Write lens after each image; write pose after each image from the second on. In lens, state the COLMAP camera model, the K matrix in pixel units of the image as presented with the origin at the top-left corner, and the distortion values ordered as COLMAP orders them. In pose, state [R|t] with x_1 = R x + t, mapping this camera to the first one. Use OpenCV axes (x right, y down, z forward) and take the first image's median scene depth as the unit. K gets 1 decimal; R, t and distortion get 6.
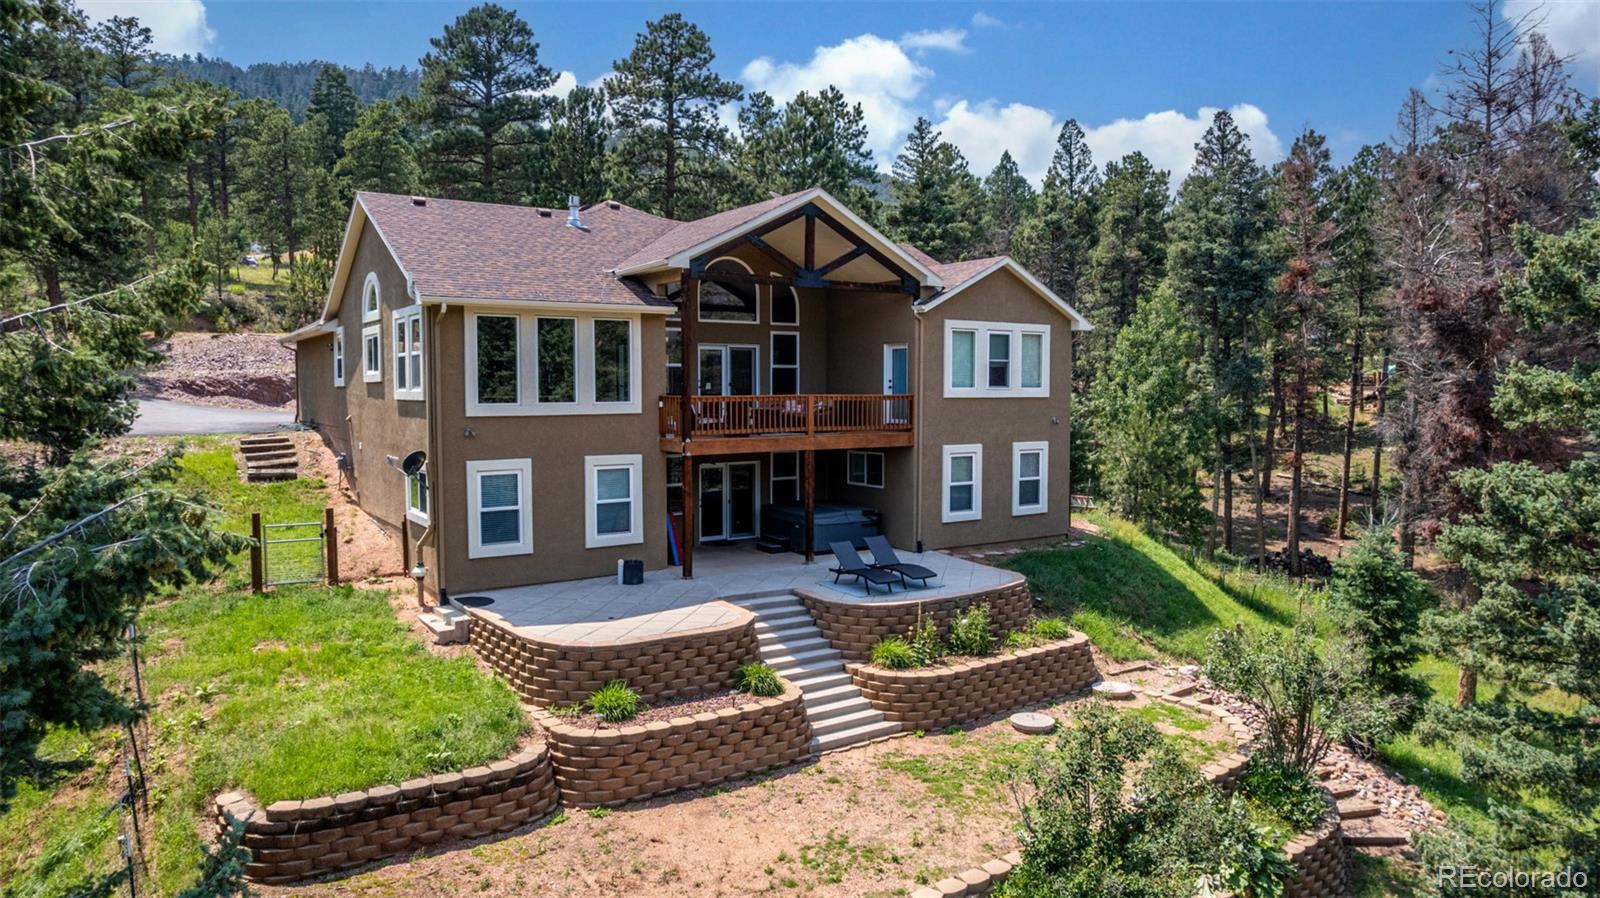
lens RADIAL K [[1021.6, 0, 800.0], [0, 1021.6, 449.0], [0, 0, 1]] dist [-0.033814, 0.004655]
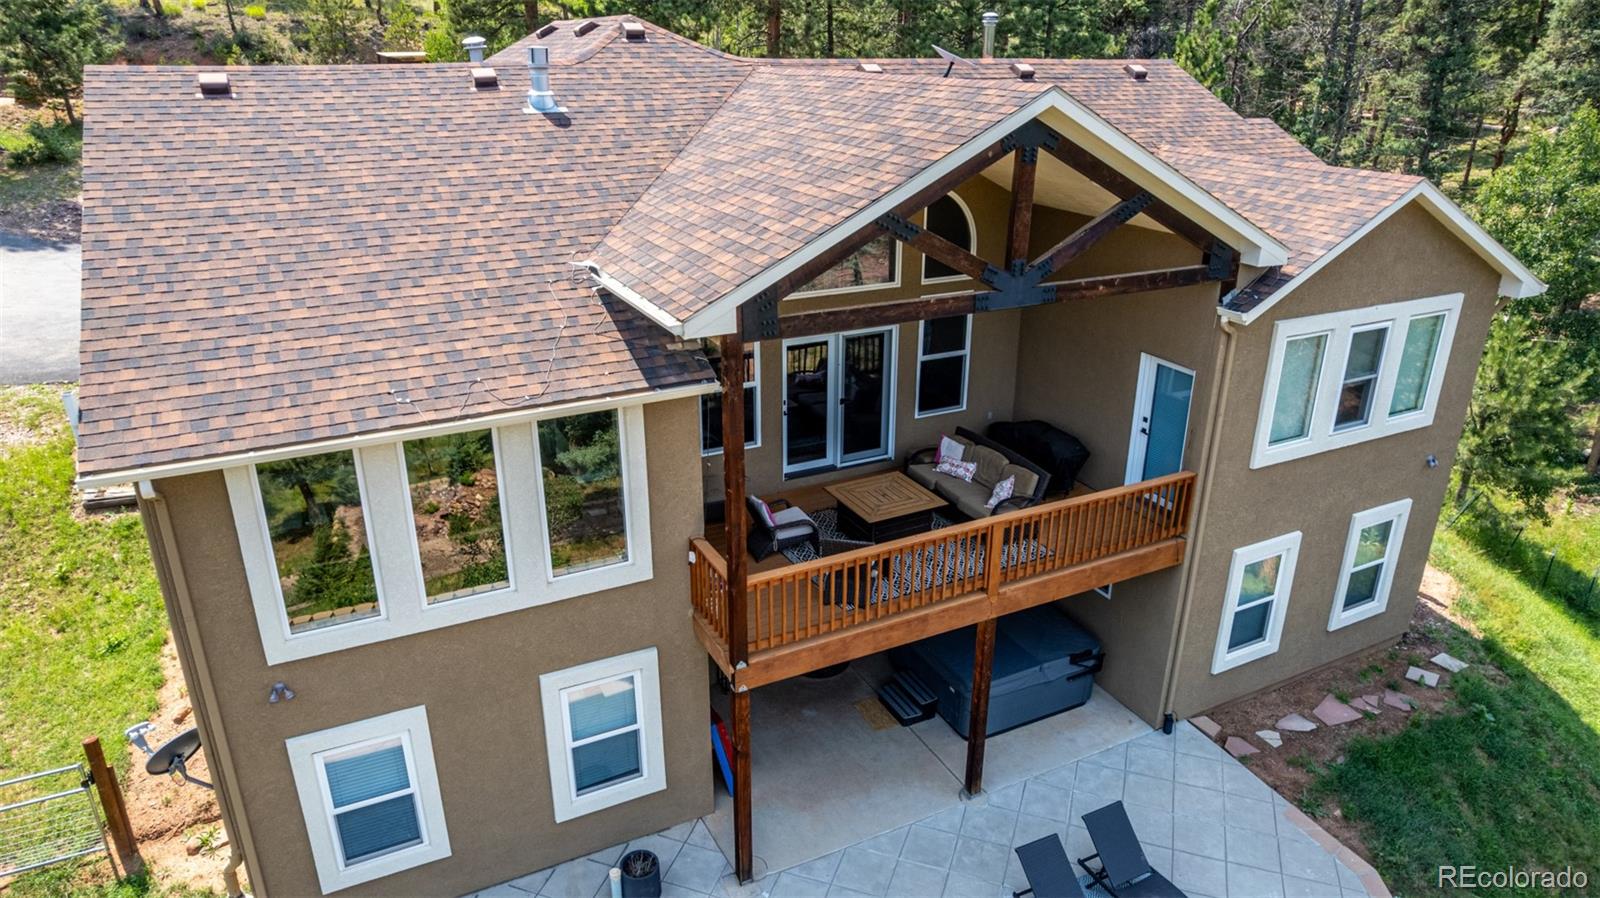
lens RADIAL K [[1035.5, 0, 800.0], [0, 1035.5, 449.0], [0, 0, 1]] dist [-0.100447, 0.098572]
pose [[0.991739, 0.049911, -0.118165, -0.025628], [-0.010626, 0.949996, 0.312081, -0.223724], [0.127832, -0.308247, 0.942678, 0.498140]]
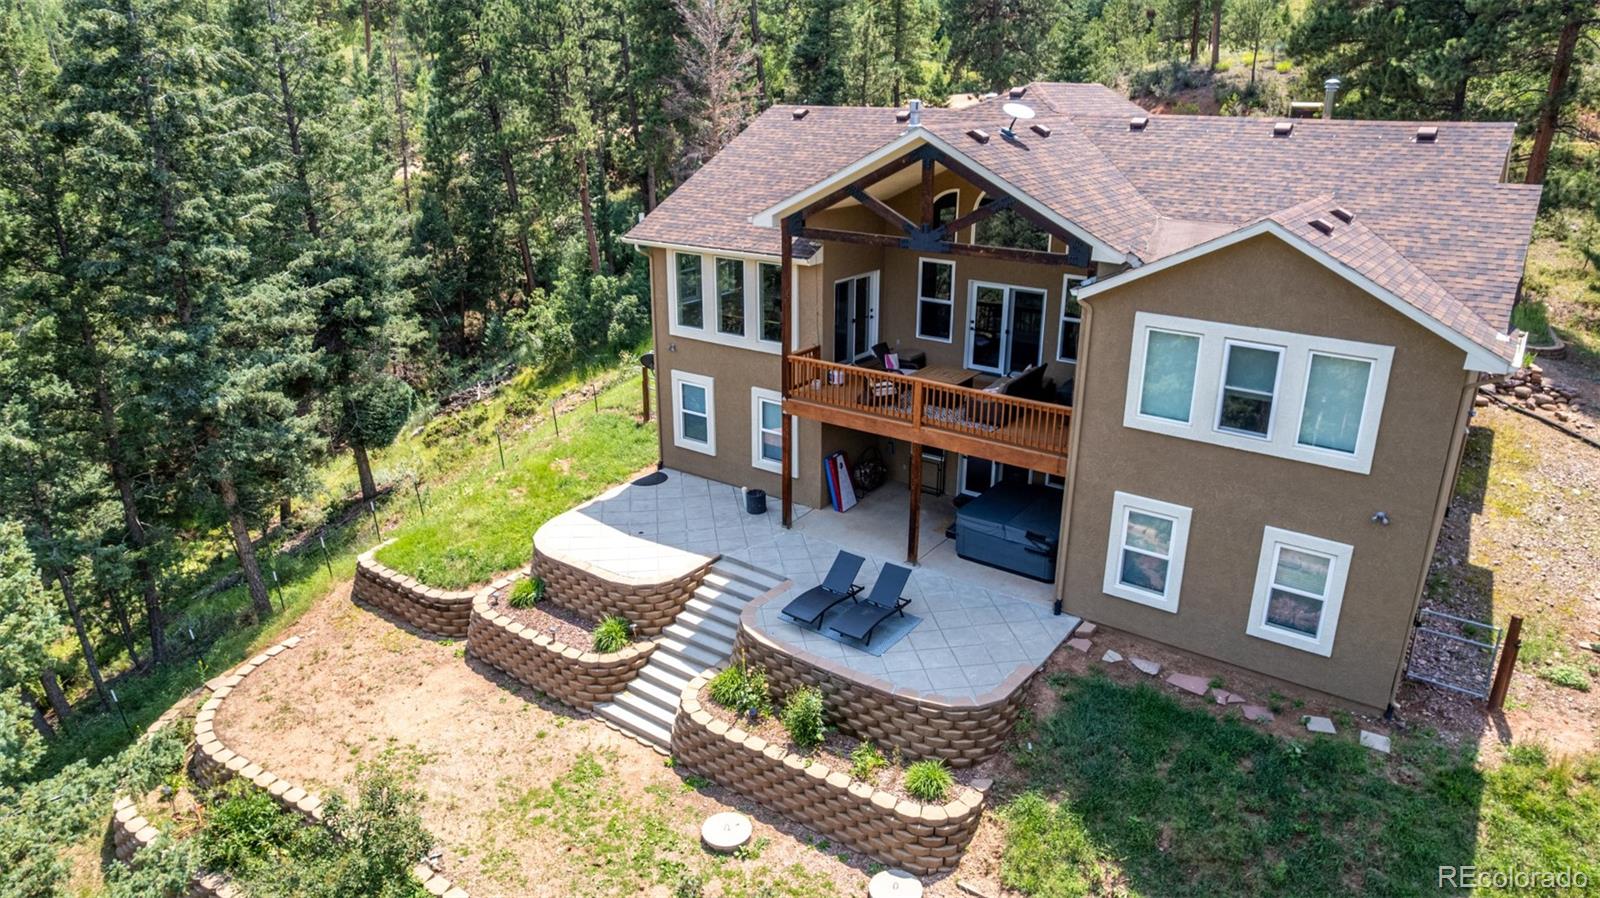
lens RADIAL K [[1021.6, 0, 800.0], [0, 1021.6, 449.0], [0, 0, 1]] dist [-0.033814, 0.004655]
pose [[0.337395, 0.318176, -0.885962, 0.687108], [-0.063173, 0.946679, 0.315924, -0.240546], [0.939241, -0.050622, 0.339504, 0.583518]]
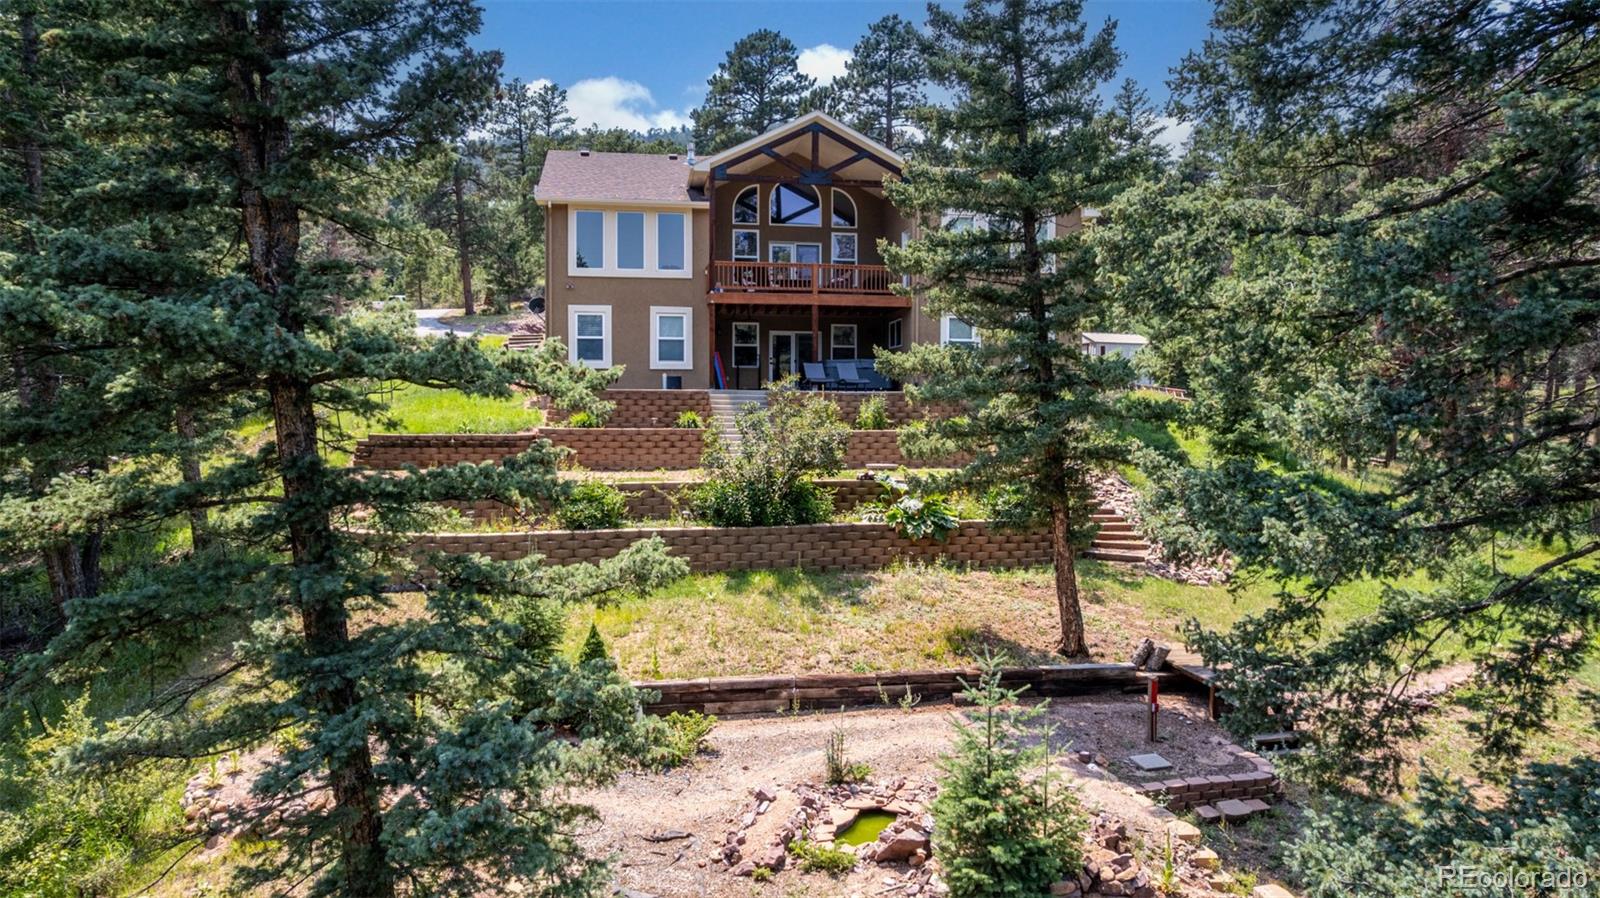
lens RADIAL K [[1035.5, 0, 800.0], [0, 1035.5, 449.0], [0, 0, 1]] dist [-0.100447, 0.098572]
pose [[0.916520, 0.013023, -0.399776, 0.501335], [-0.024390, 0.999430, -0.023357, 0.208558], [0.399244, 0.031158, 0.916315, -0.226607]]
